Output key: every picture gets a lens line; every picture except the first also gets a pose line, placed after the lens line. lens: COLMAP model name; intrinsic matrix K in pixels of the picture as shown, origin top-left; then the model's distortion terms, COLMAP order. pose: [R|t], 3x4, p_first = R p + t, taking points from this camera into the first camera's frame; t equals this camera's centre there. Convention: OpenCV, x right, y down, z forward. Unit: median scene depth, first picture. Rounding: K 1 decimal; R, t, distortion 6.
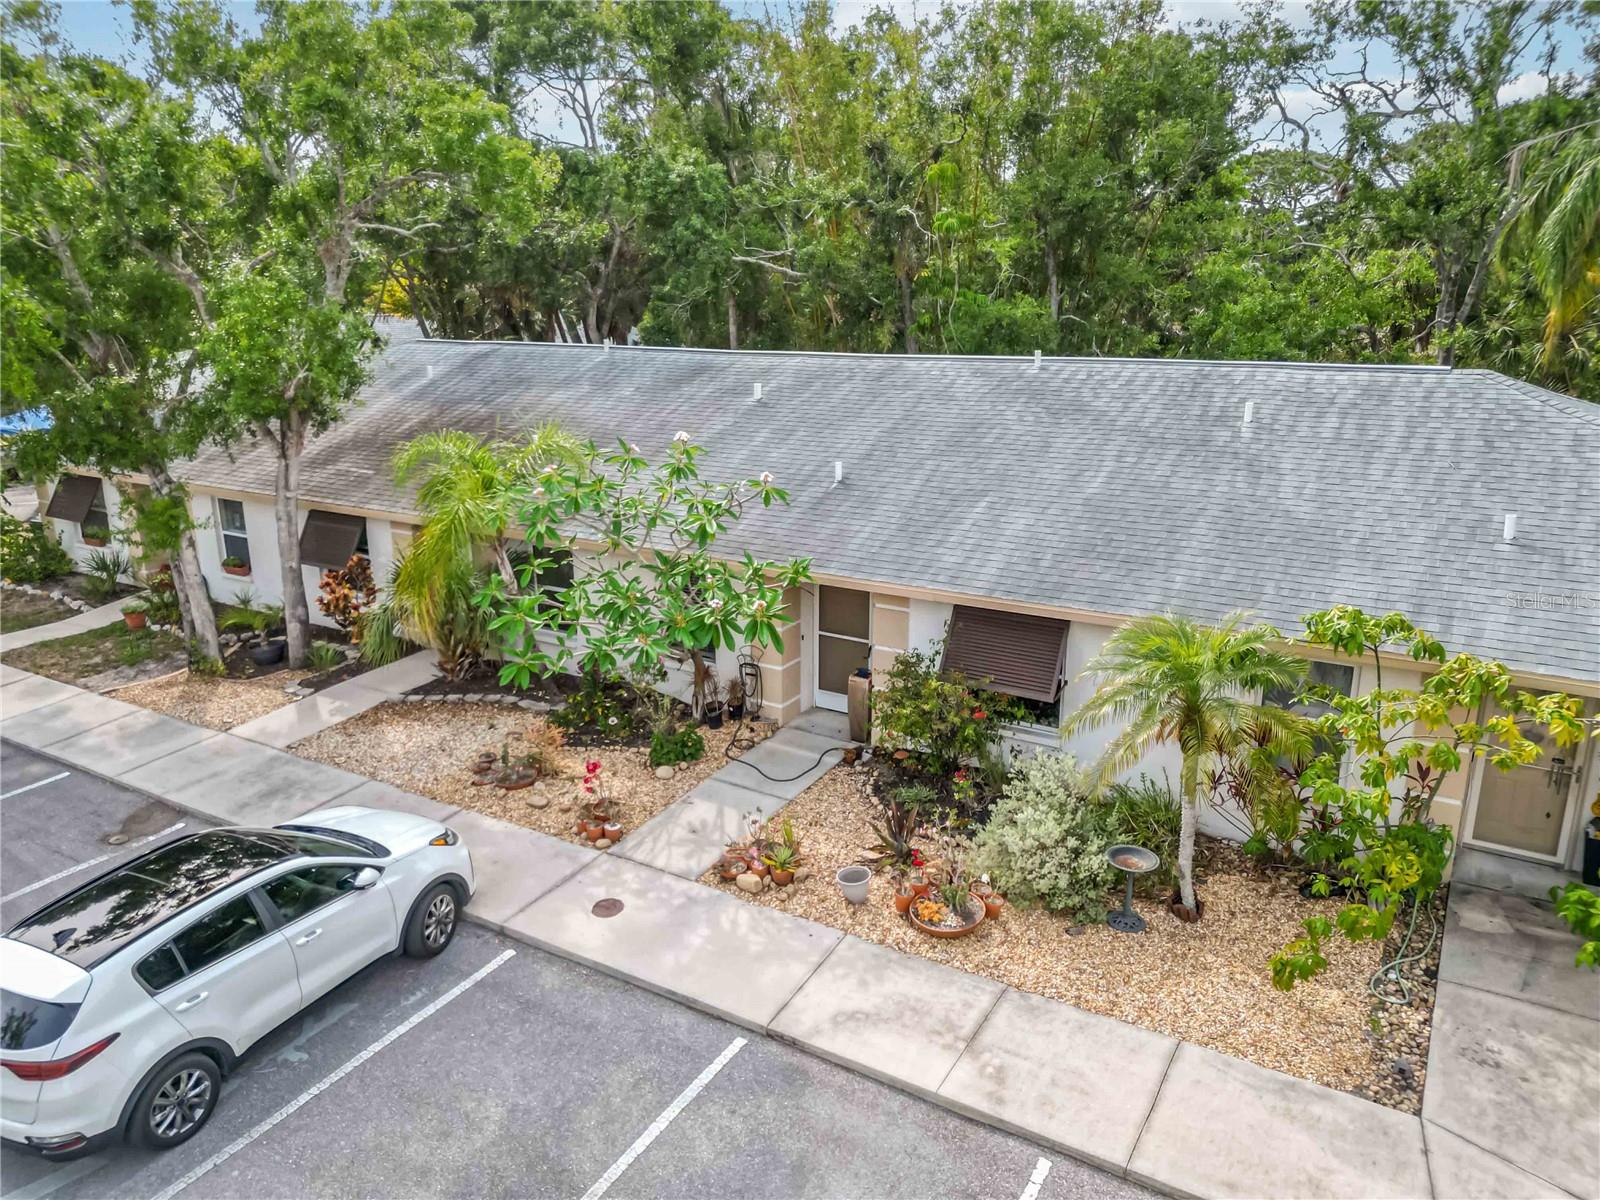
lens RADIAL K [[1128.0, 0, 793.6], [0, 1128.0, 597.0], [0, 0, 1]] dist [0.065028, -0.060872]
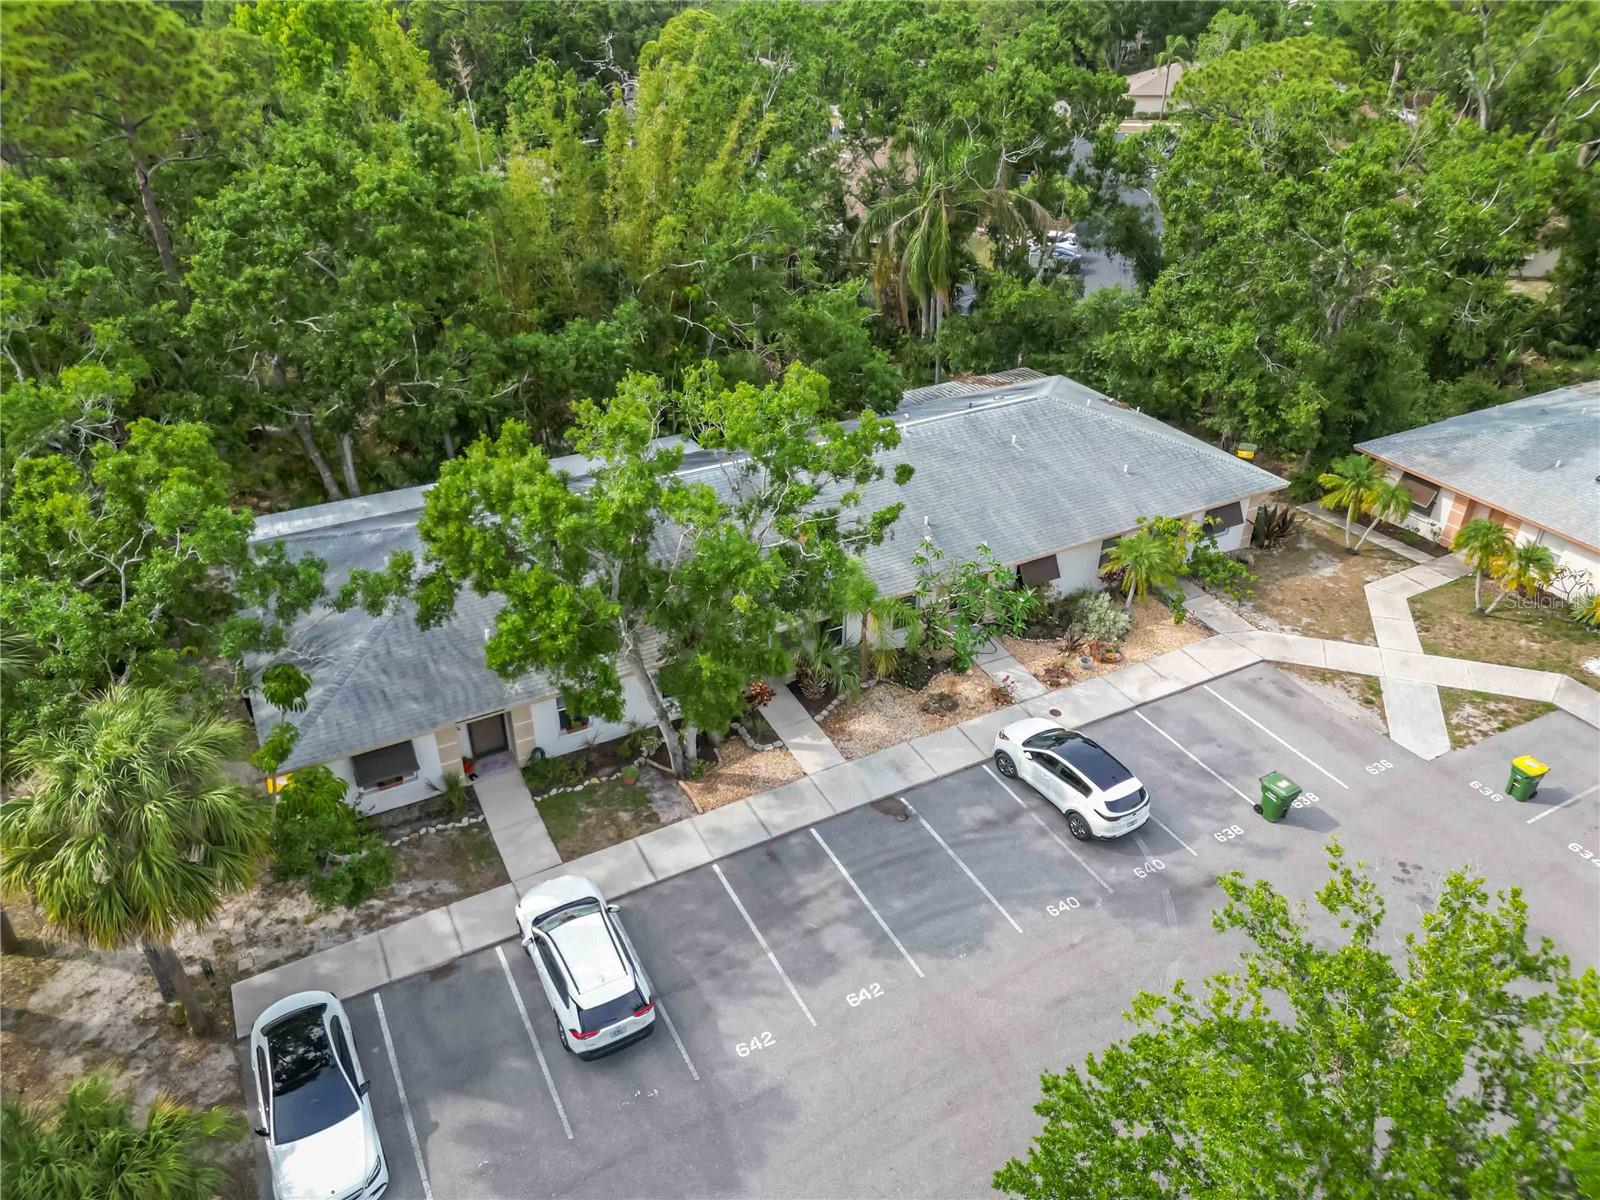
lens RADIAL K [[1123.6, 0, 801.7], [0, 1123.6, 600.2], [0, 0, 1]] dist [0.059346, -0.064283]
pose [[0.513526, -0.447474, 0.732160, -2.215807], [0.225027, 0.893625, 0.388326, -1.106139], [-0.828042, -0.034660, 0.559593, -0.029512]]
